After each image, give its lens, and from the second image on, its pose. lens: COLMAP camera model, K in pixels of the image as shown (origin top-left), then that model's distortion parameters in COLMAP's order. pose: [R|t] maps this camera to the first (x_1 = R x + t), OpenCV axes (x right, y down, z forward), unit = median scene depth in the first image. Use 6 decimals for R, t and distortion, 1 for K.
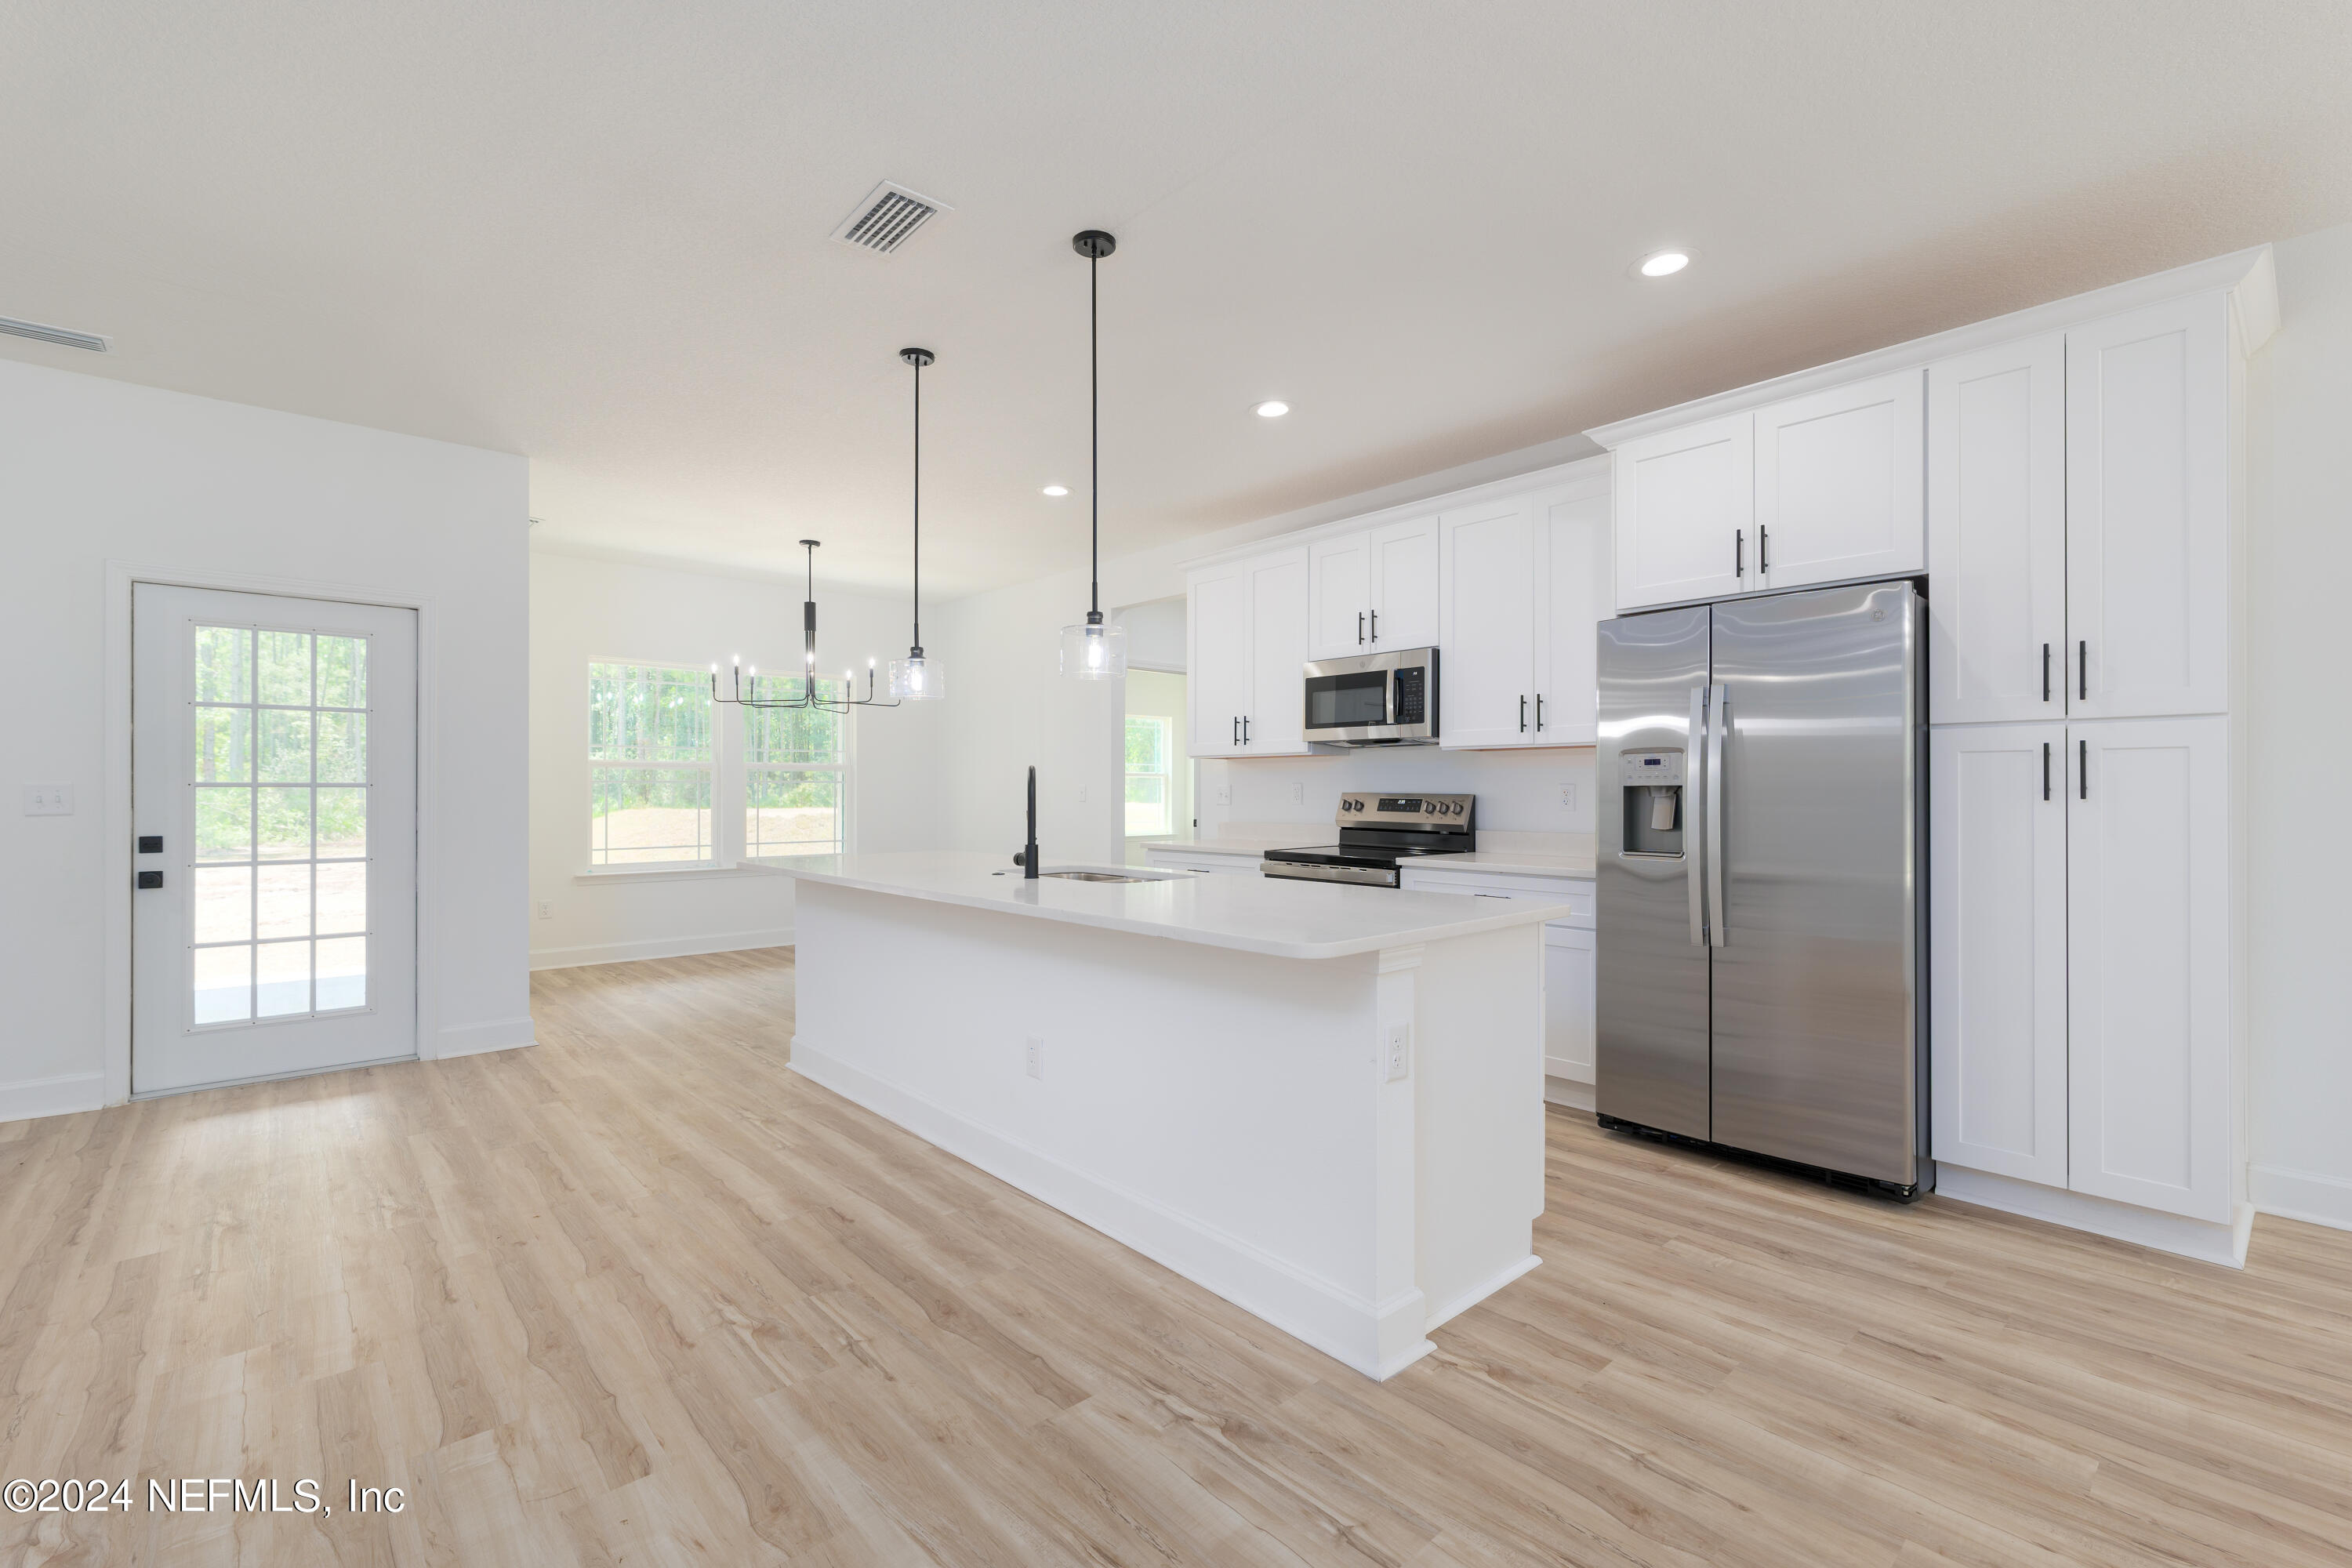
lens RADIAL K [[1025.2, 0, 1177.0], [0, 1025.2, 785.3], [0, 0, 1]] dist [-0.000782, -0.000129]
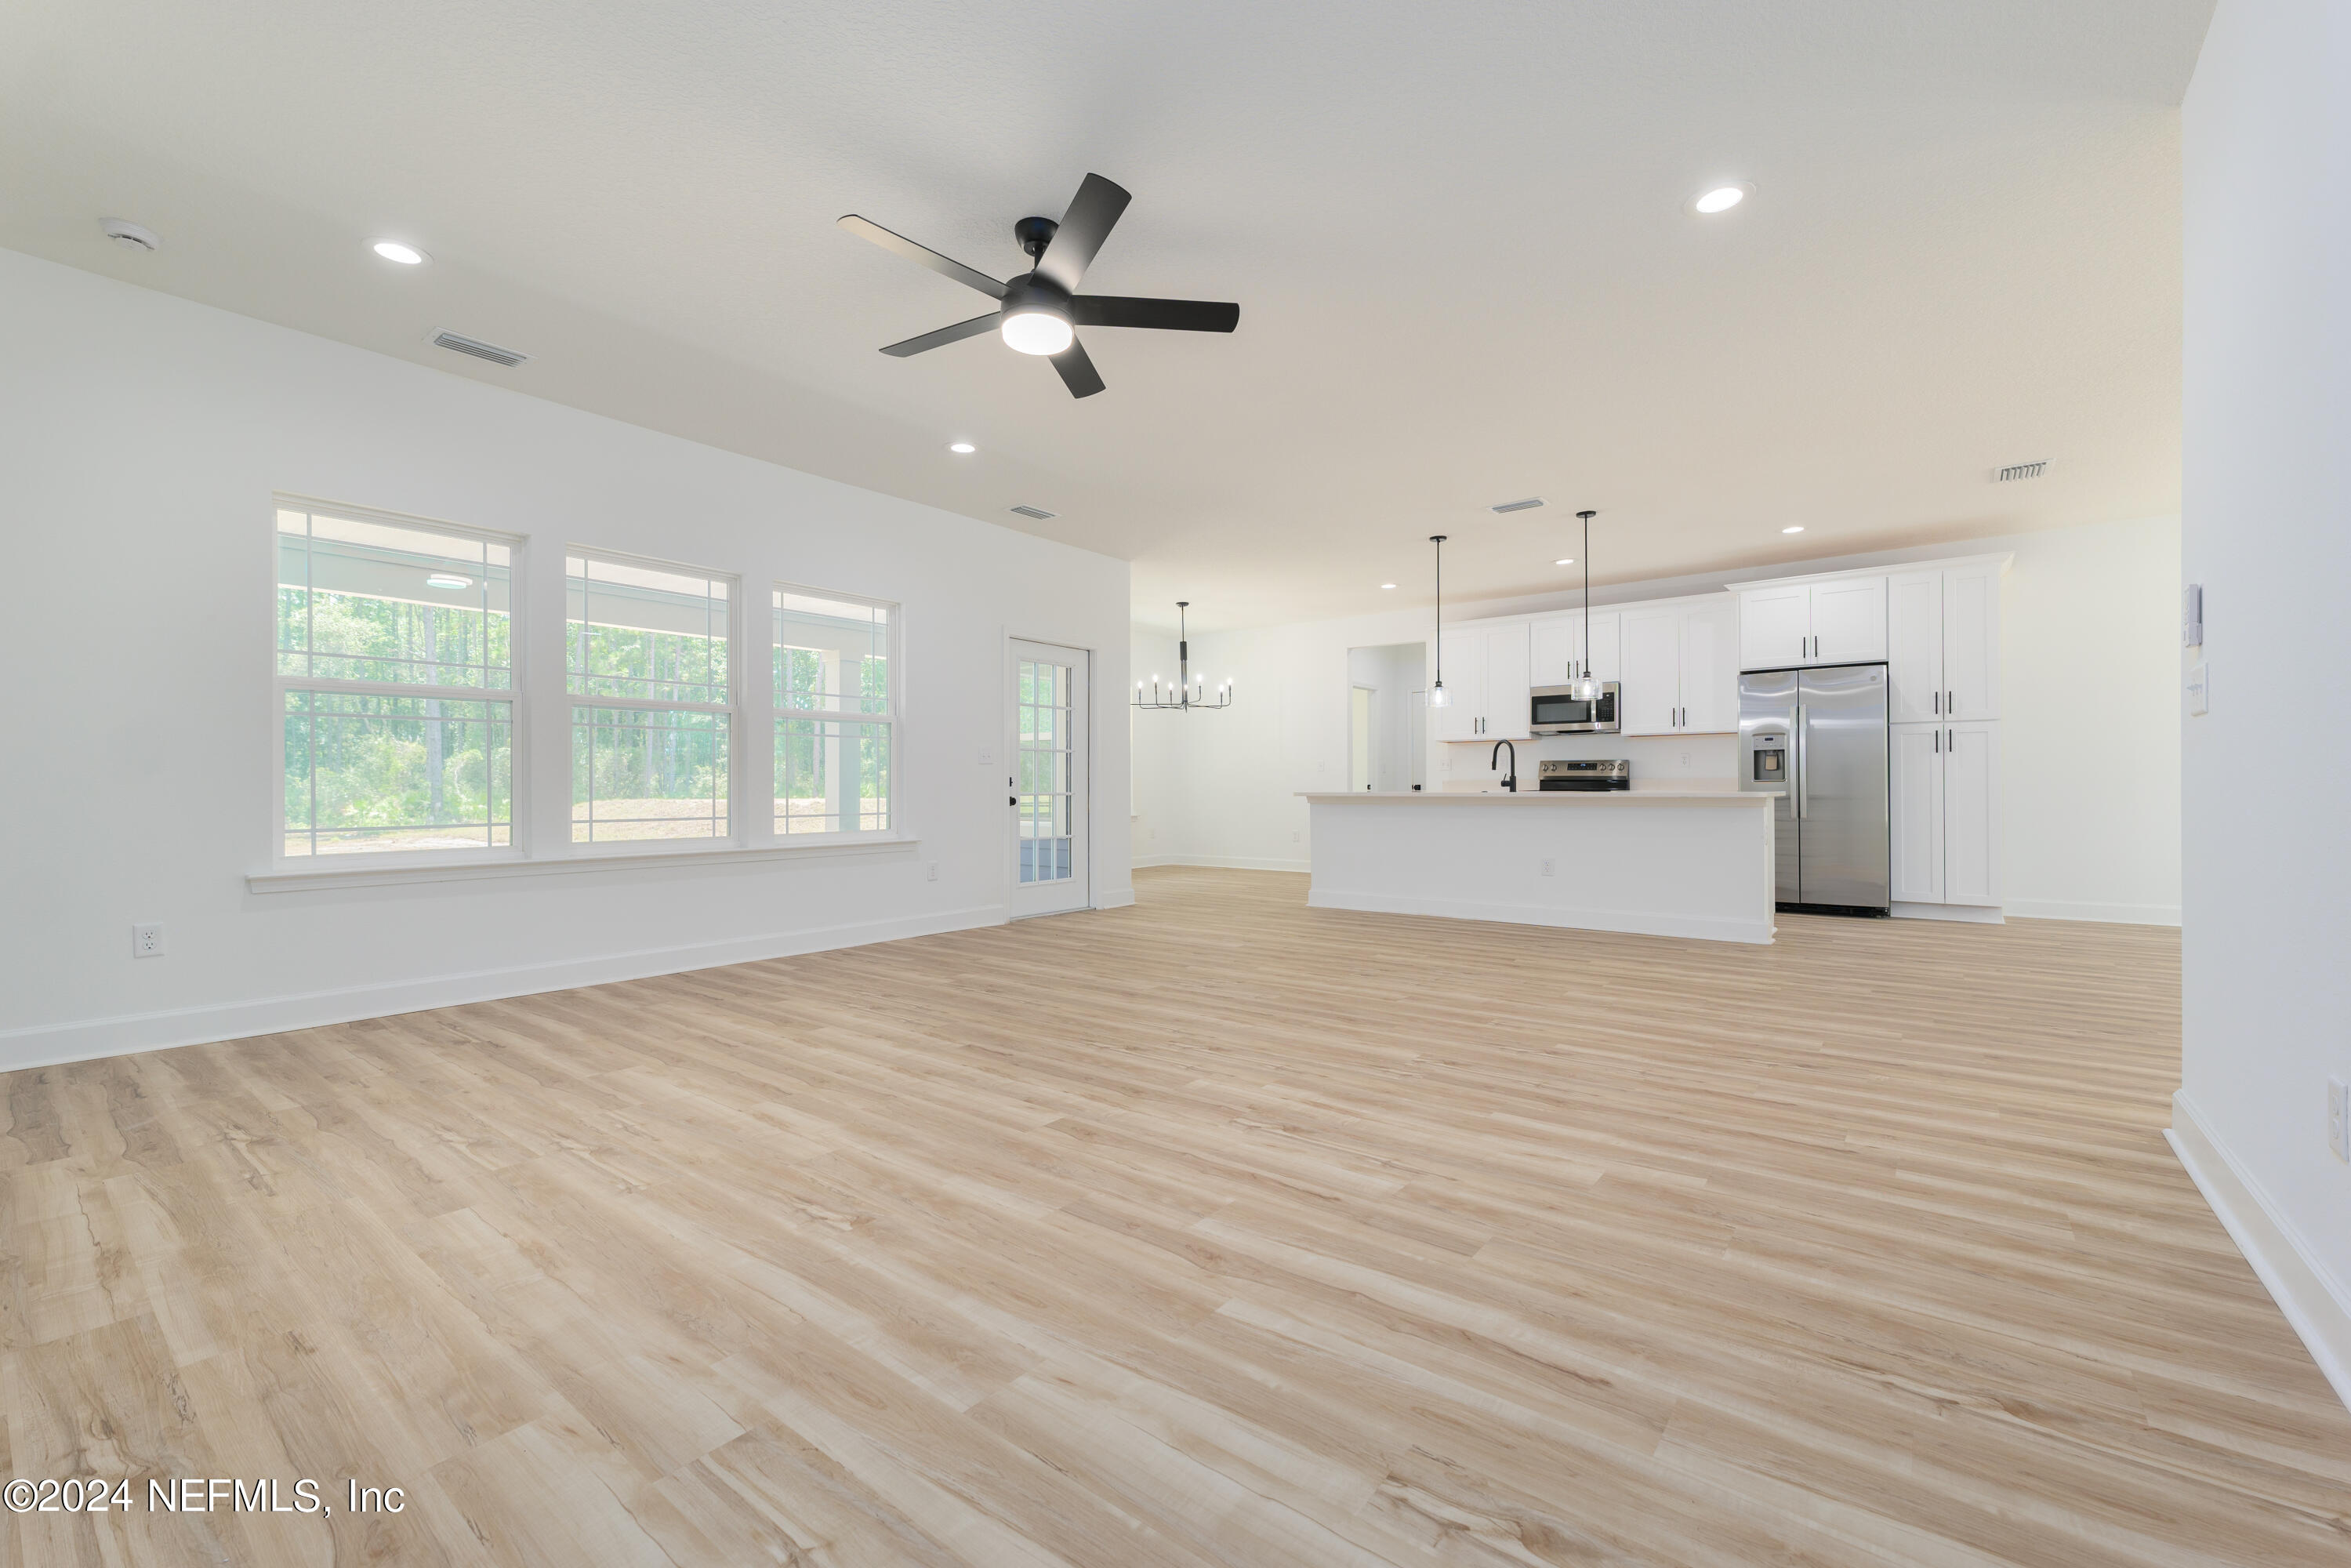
lens RADIAL K [[964.4, 0, 1176.4], [0, 964.4, 788.1], [0, 0, 1]] dist [-0.001053, -0.000031]
pose [[0.985202, -0.003083, 0.171368, -1.095599], [0.002203, 0.999983, 0.005329, 0.065500], [-0.171382, -0.004872, 0.985193, -0.798919]]
